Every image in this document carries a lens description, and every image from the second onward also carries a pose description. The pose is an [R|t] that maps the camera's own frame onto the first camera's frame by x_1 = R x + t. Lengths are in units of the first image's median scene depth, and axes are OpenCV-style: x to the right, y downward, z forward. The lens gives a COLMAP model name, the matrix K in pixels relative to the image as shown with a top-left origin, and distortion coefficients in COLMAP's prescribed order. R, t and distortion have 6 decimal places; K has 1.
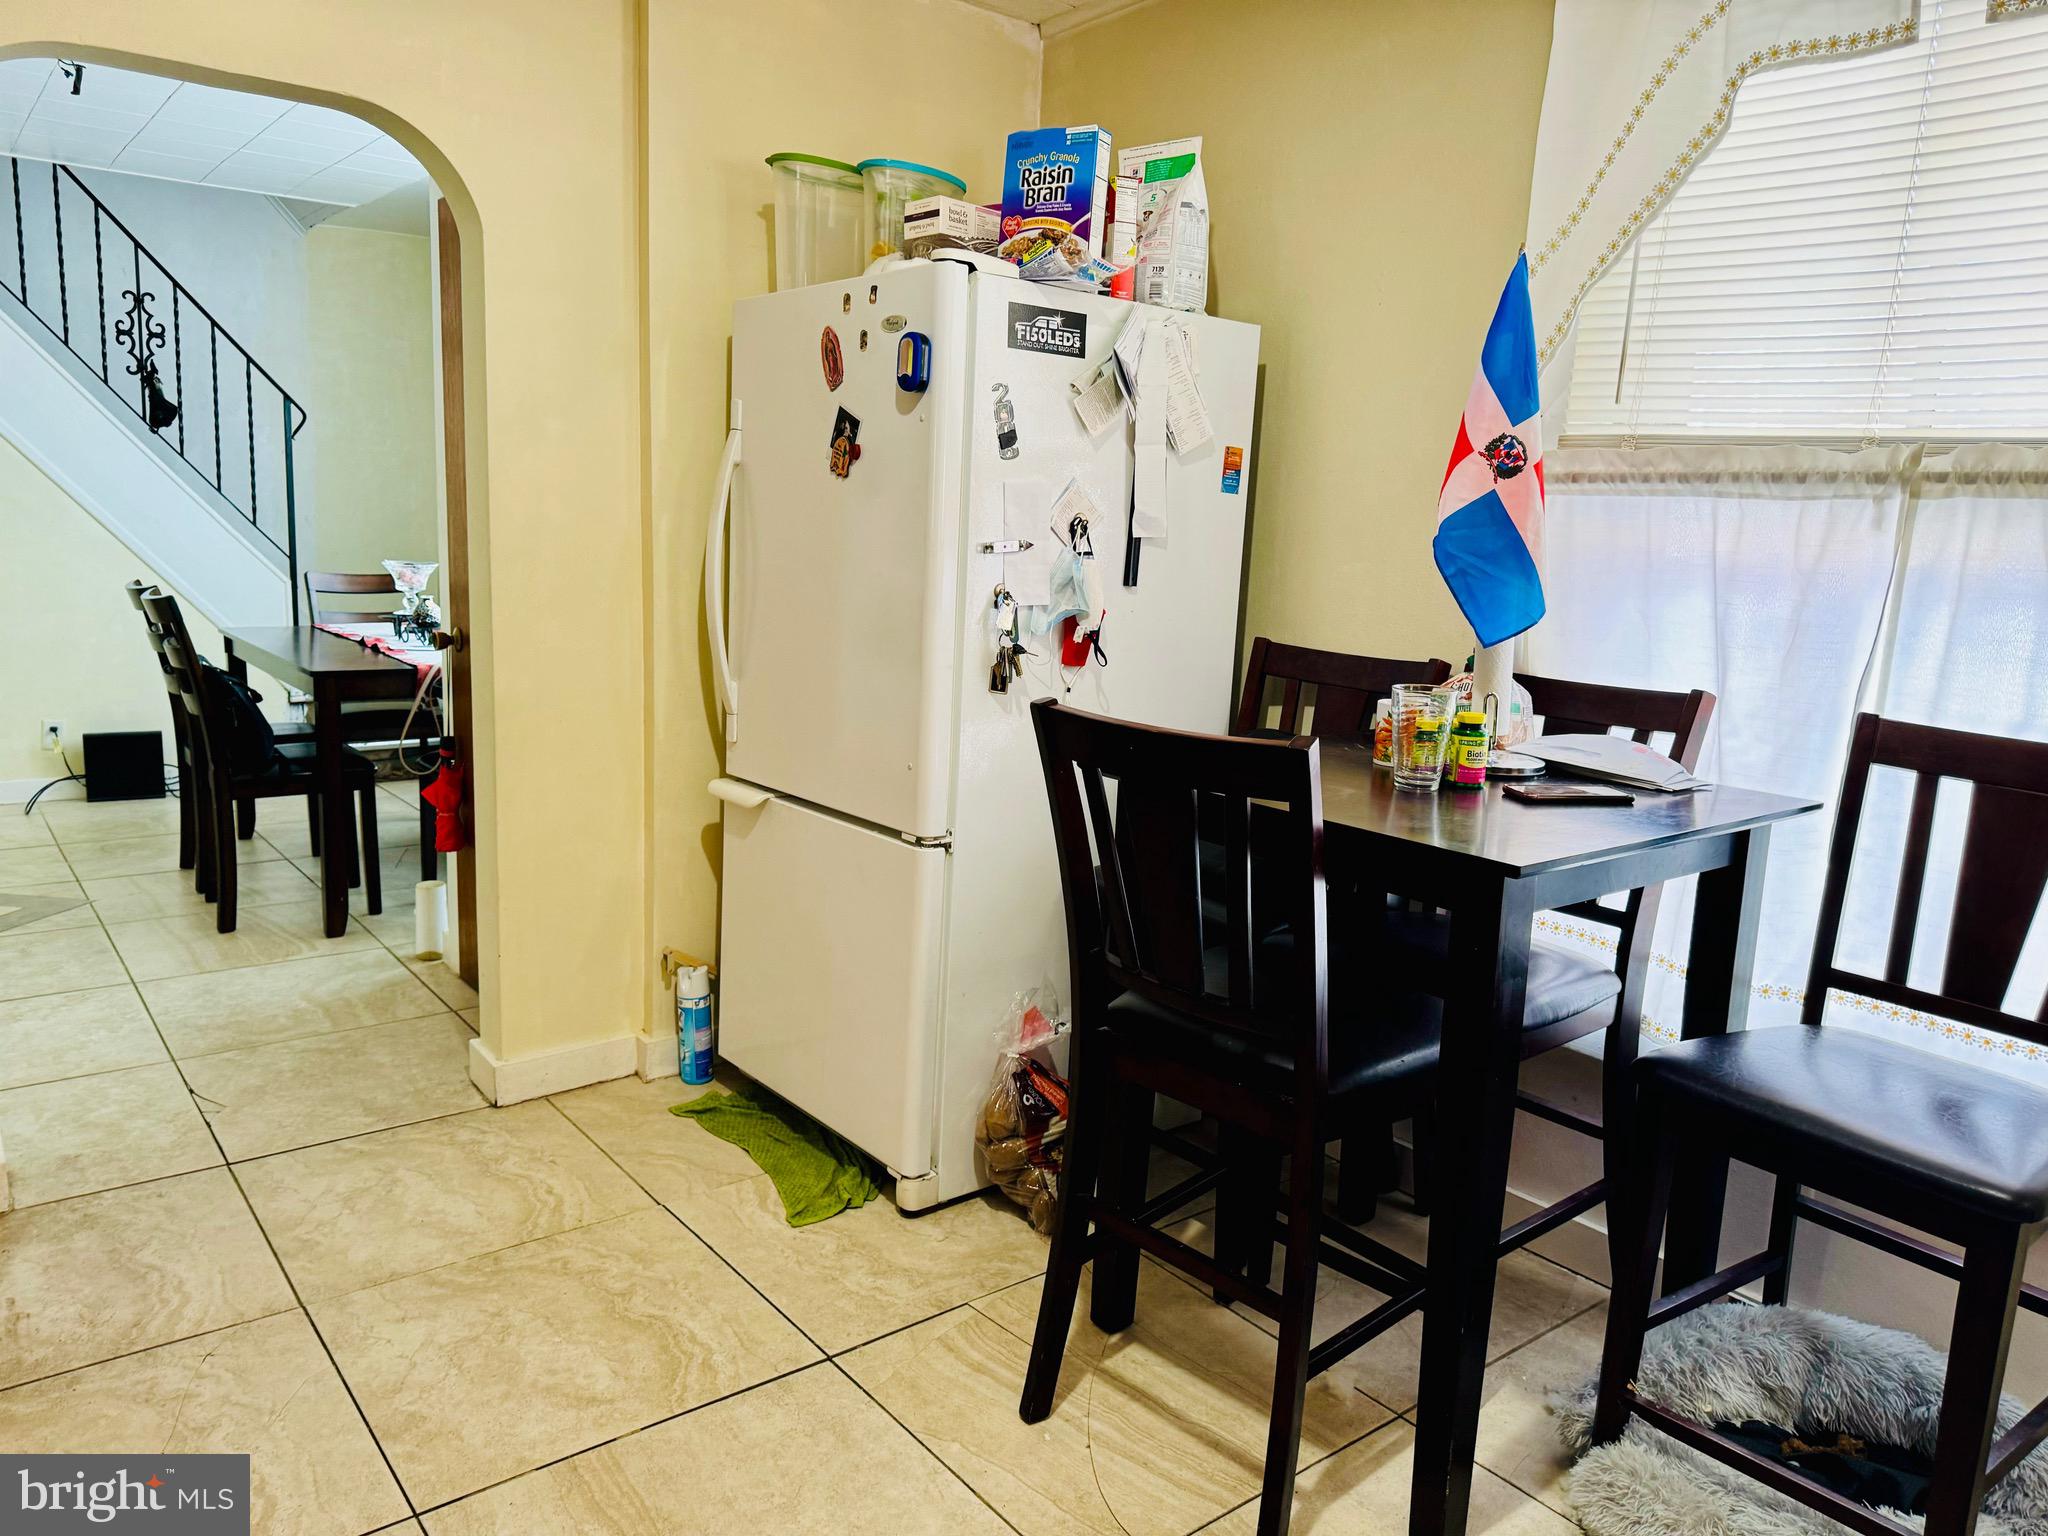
lens RADIAL K [[1461.5, 0, 1024.0], [0, 1461.5, 768.0], [0, 0, 1]] dist [0.069938, -0.070291]
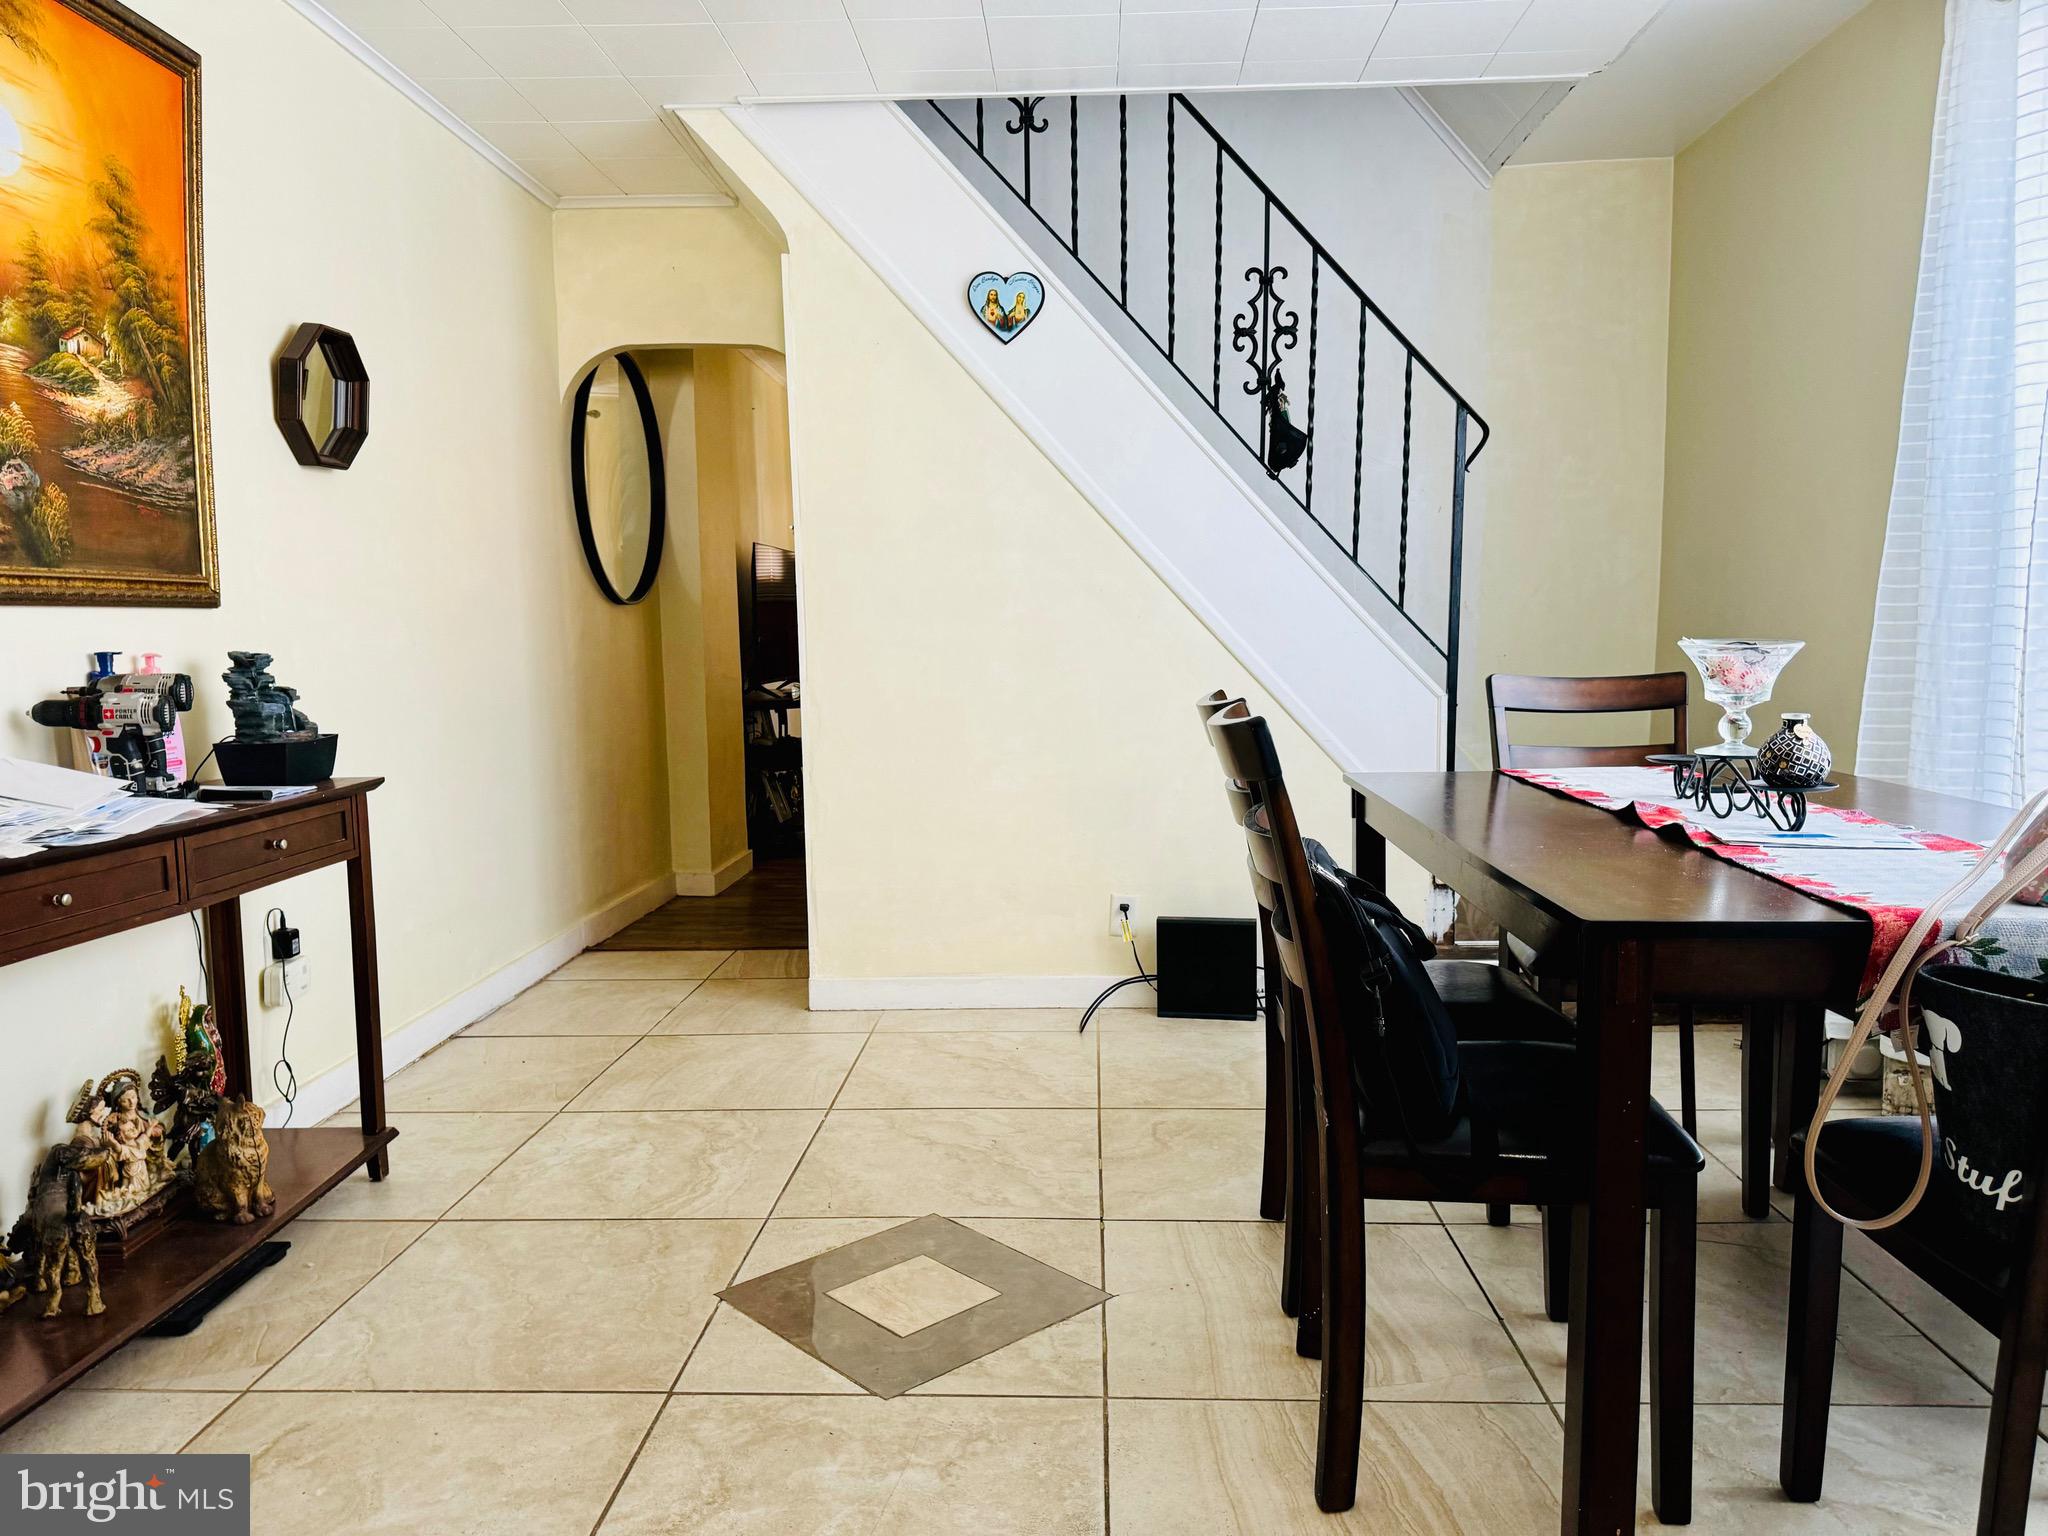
lens RADIAL K [[1461.5, 0, 1024.0], [0, 1461.5, 768.0], [0, 0, 1]] dist [0.069938, -0.070291]
pose [[0.765024, 0.016853, -0.643781, -0.248181], [-0.070172, 0.995887, -0.057316, -0.050630], [0.640167, 0.089024, 0.763060, 0.443542]]
